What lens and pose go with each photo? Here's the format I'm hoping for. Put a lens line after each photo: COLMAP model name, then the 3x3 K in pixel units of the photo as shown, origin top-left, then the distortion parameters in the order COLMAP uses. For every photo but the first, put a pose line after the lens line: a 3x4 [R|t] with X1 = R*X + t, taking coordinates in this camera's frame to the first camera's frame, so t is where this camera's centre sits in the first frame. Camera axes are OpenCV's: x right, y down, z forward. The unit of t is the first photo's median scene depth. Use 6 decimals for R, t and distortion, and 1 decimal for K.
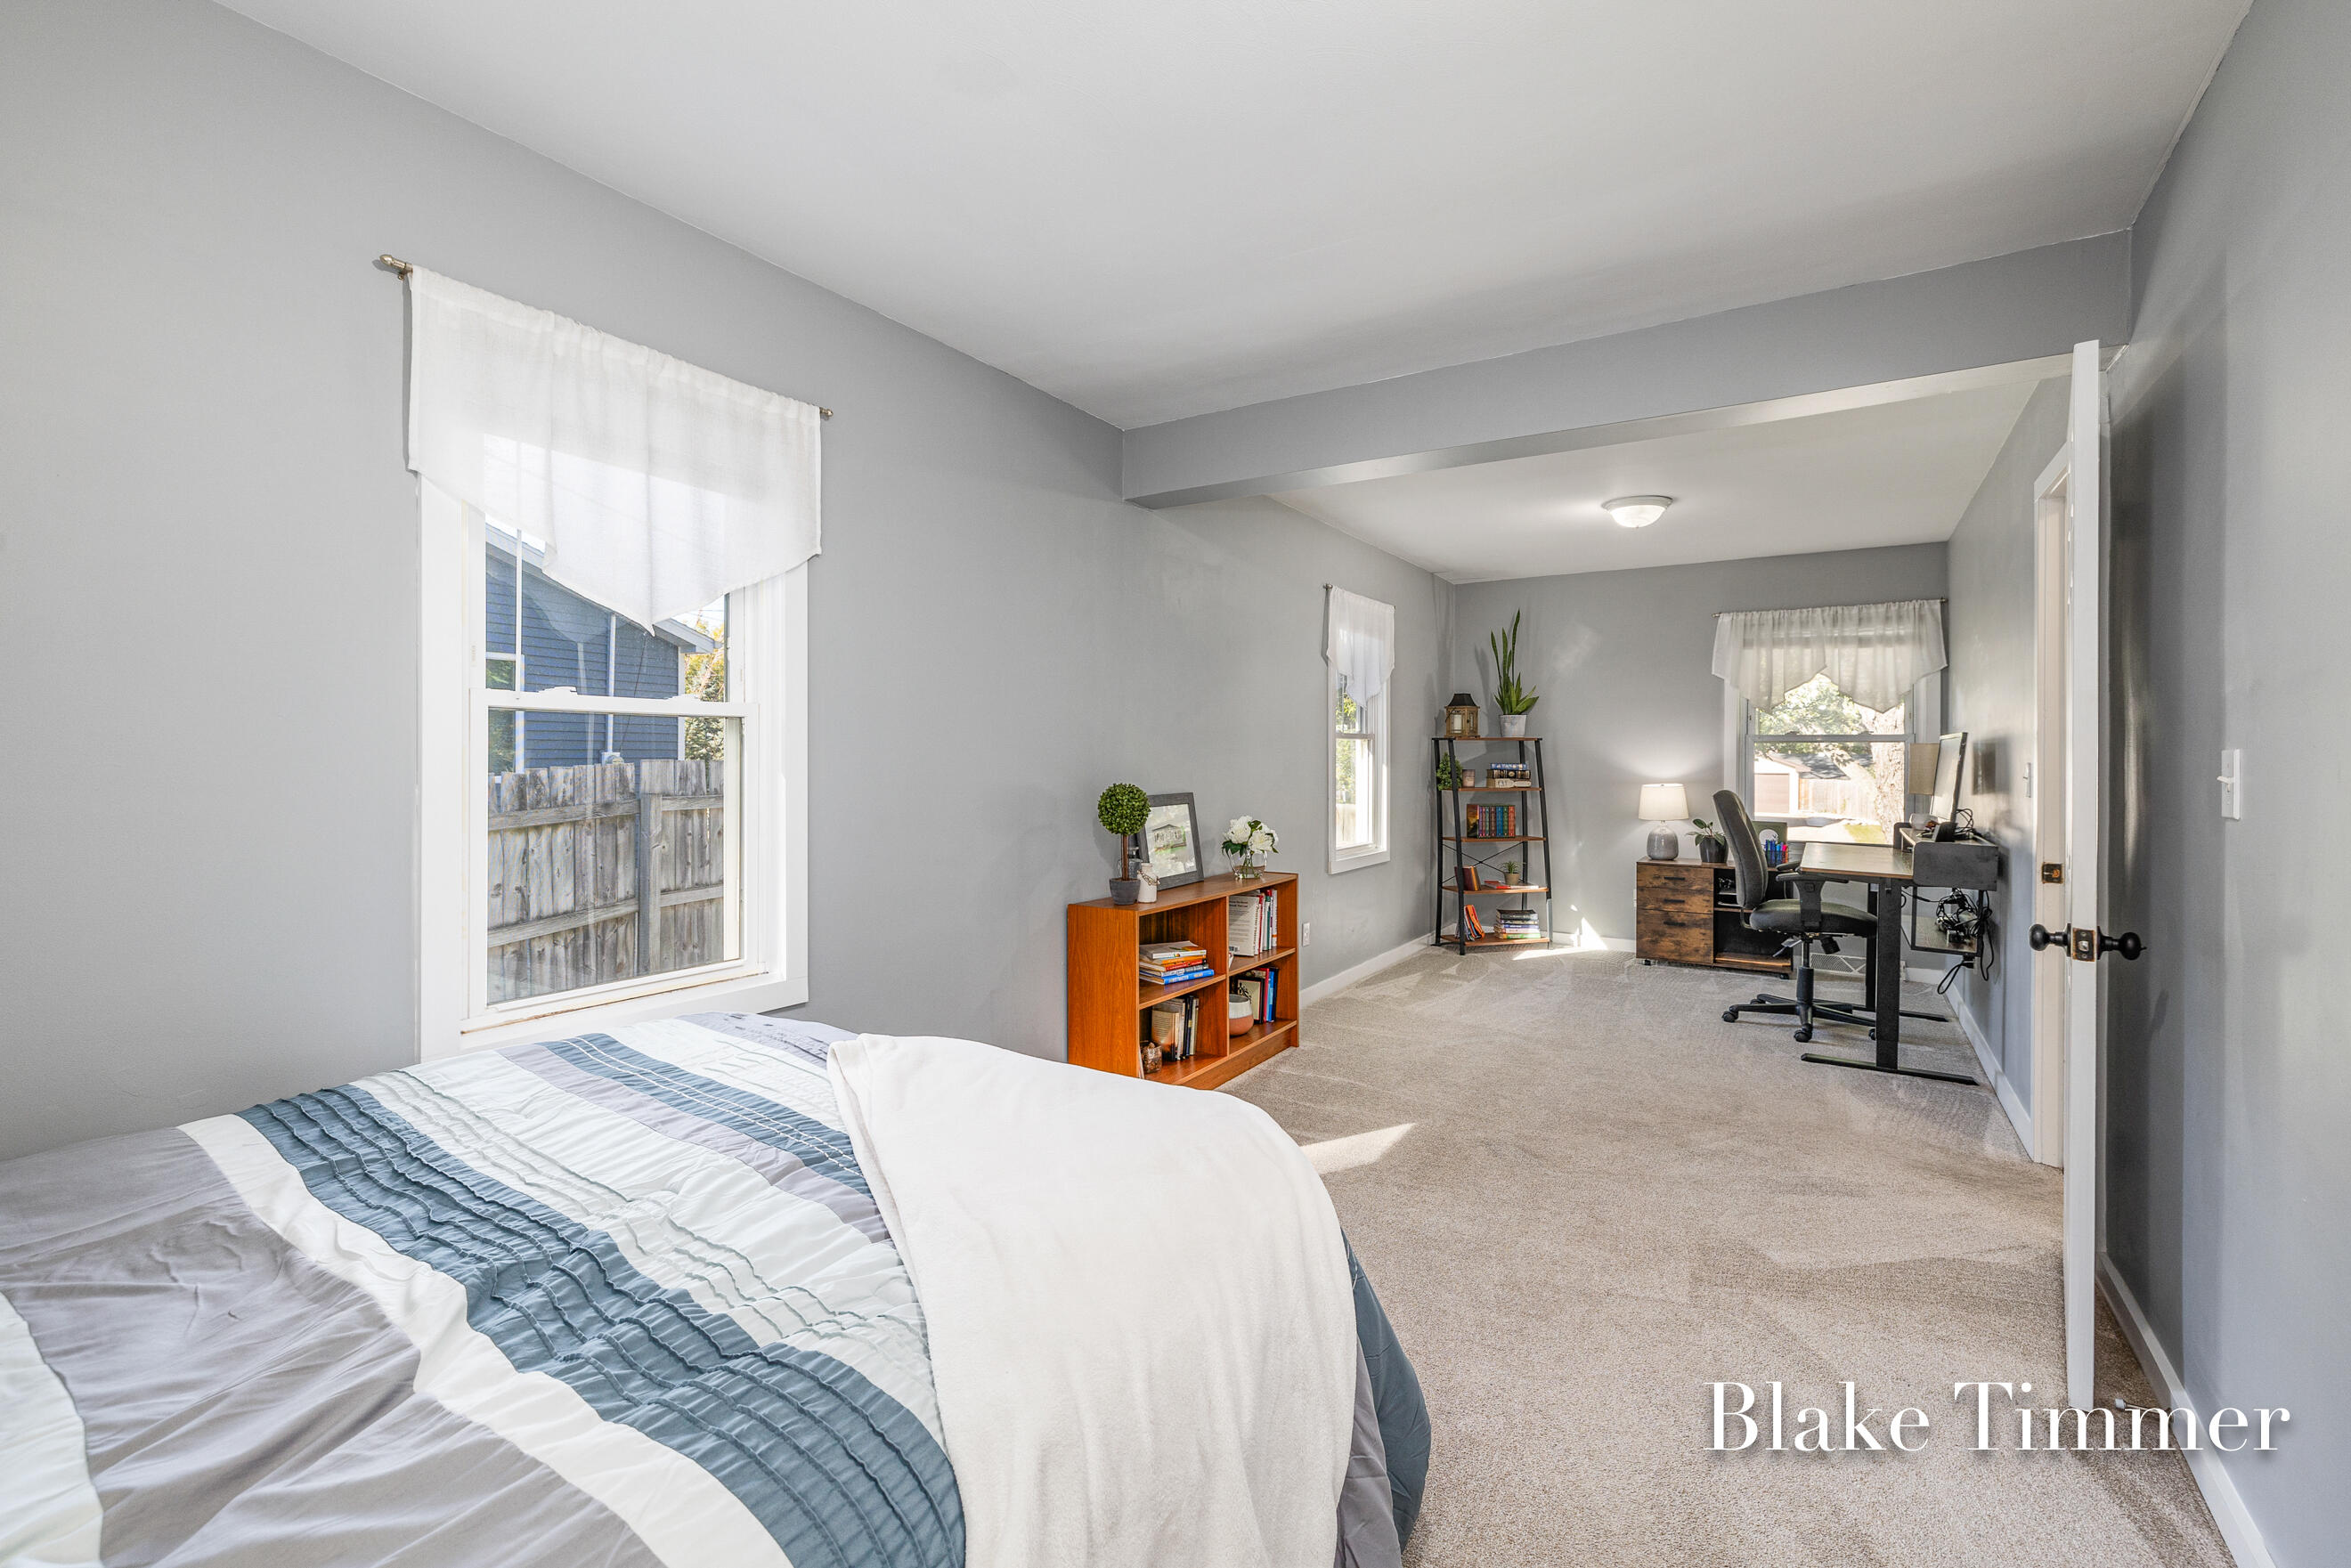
lens RADIAL K [[1015.6, 0, 1177.0], [0, 1015.6, 739.1], [0, 0, 1]] dist [-0.000306, -0.000142]
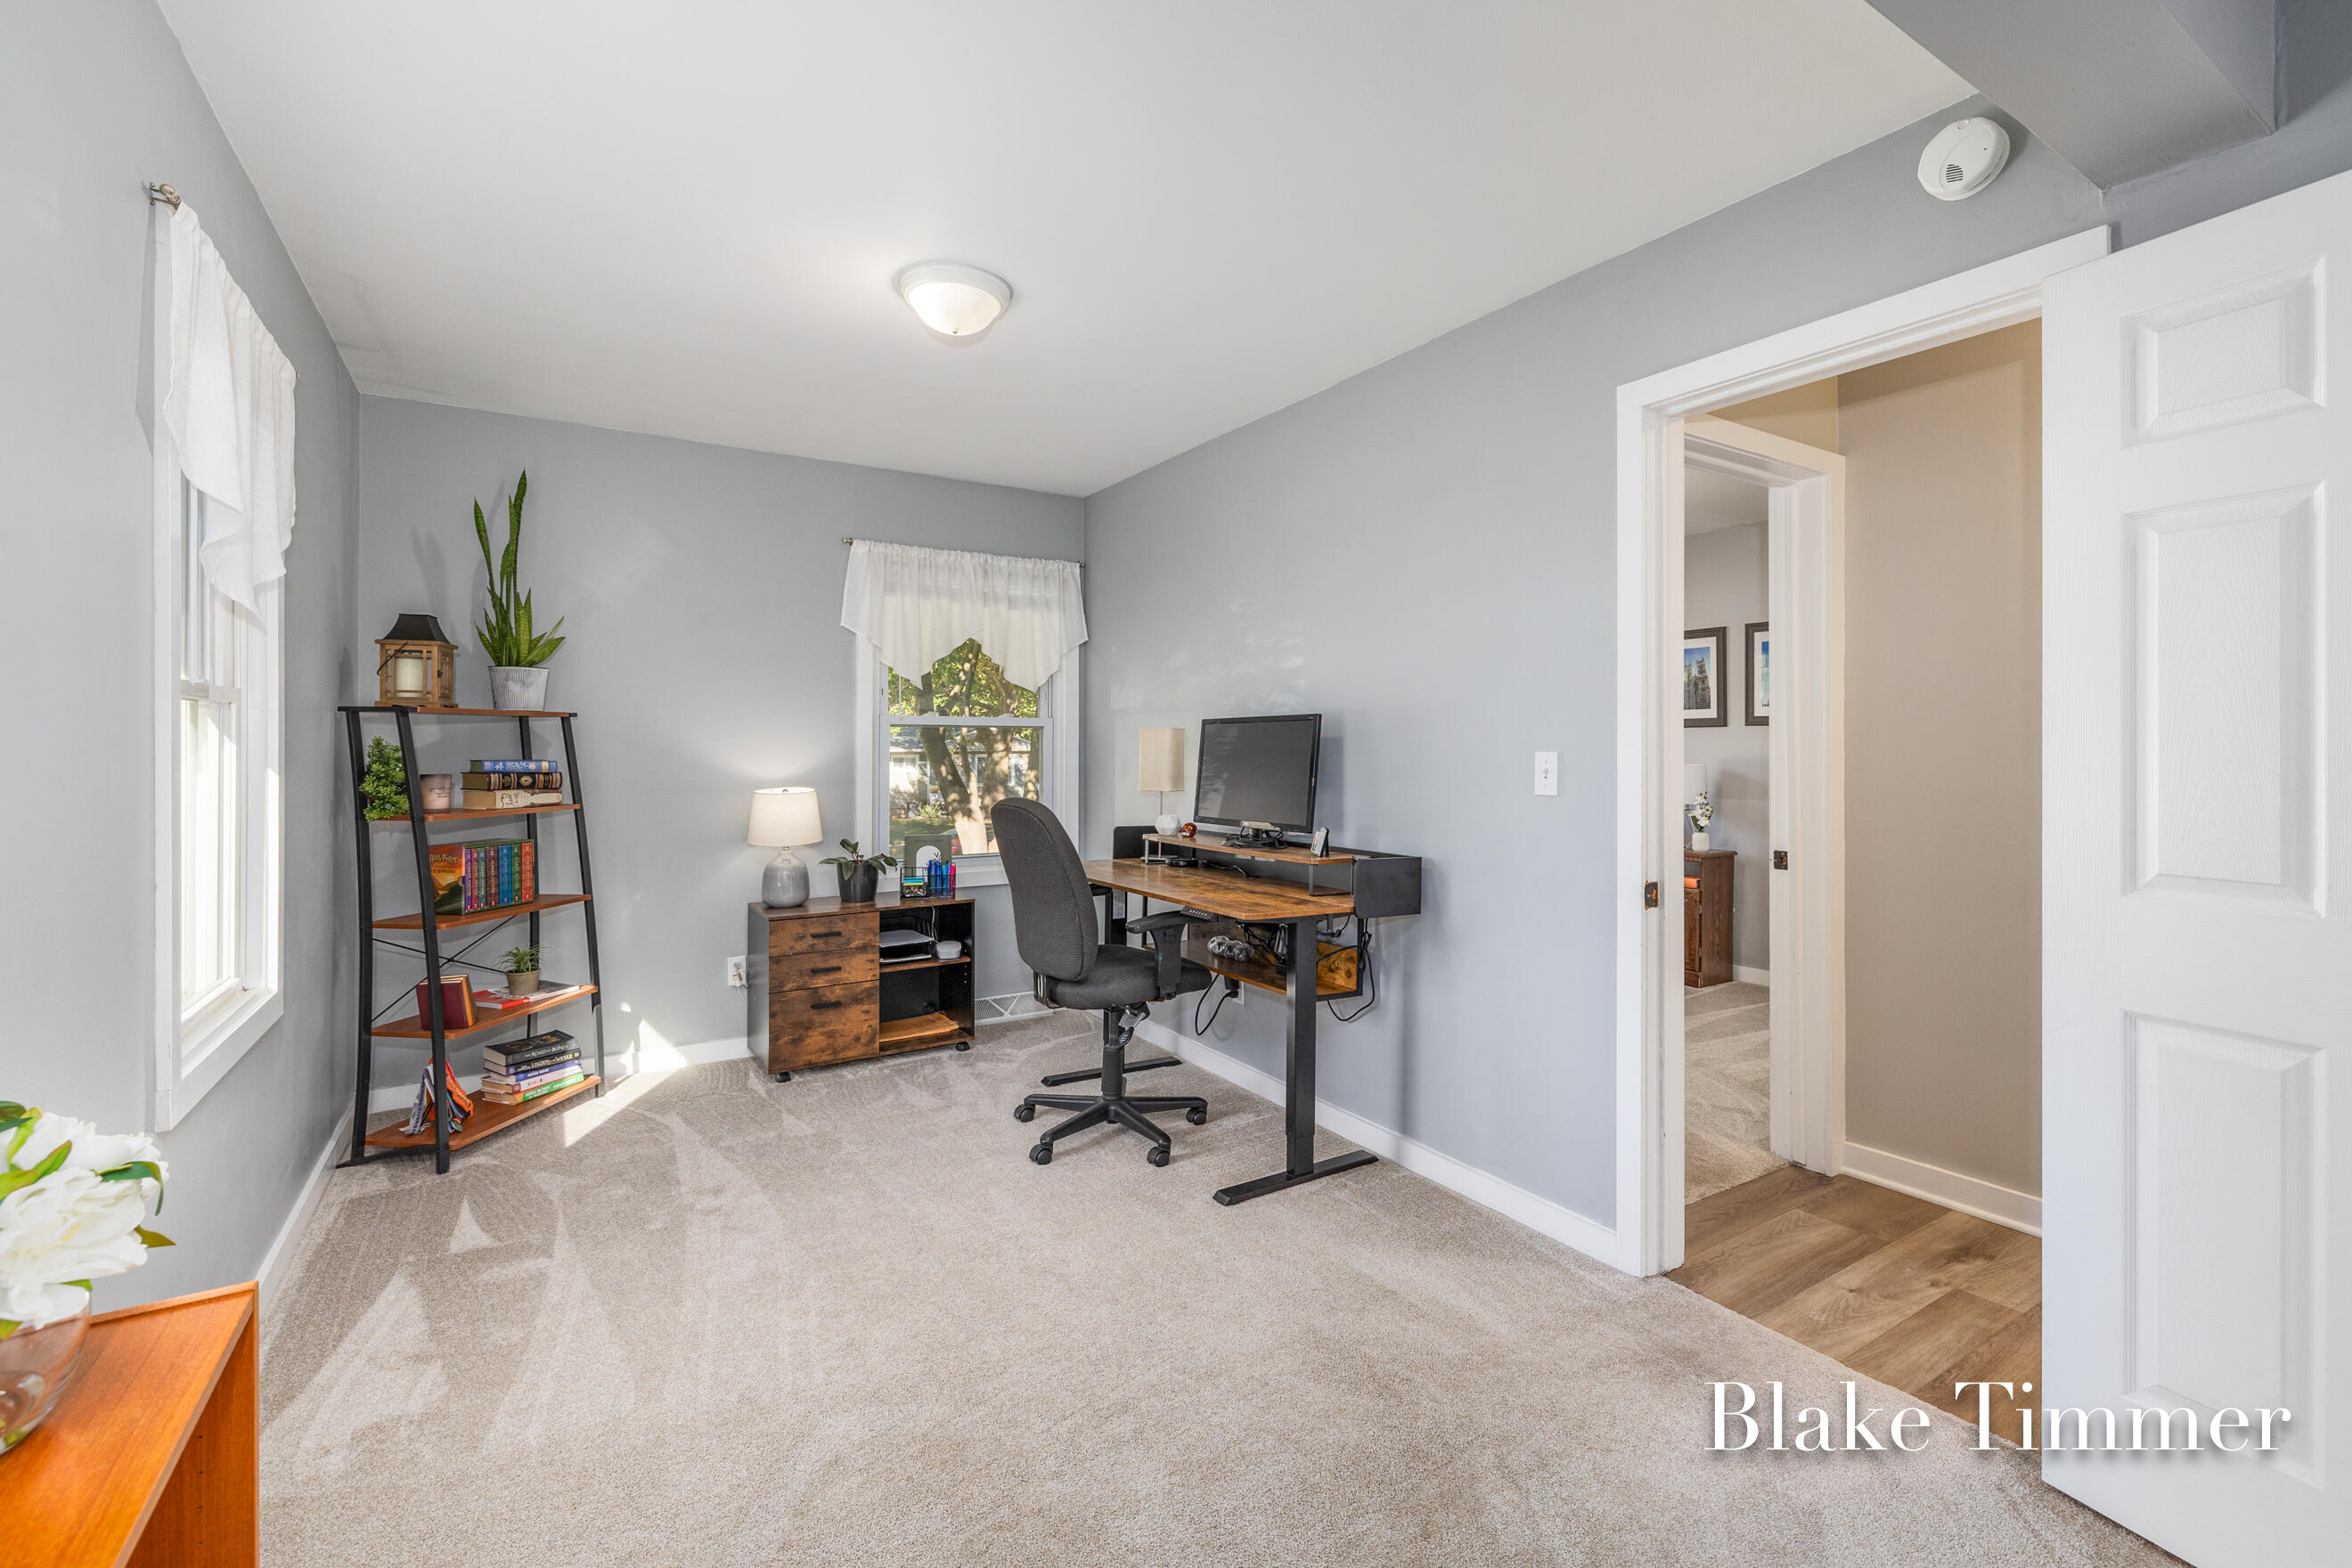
lens RADIAL K [[1016.1, 0, 1177.5], [0, 1016.1, 739.1], [0, 0, 1]] dist [-0.000306, -0.000142]
pose [[0.430240, 0.000683, 0.902714, 0.003628], [-0.011736, 0.999919, 0.004837, 0.007006], [-0.902638, -0.012676, 0.430213, 0.503619]]
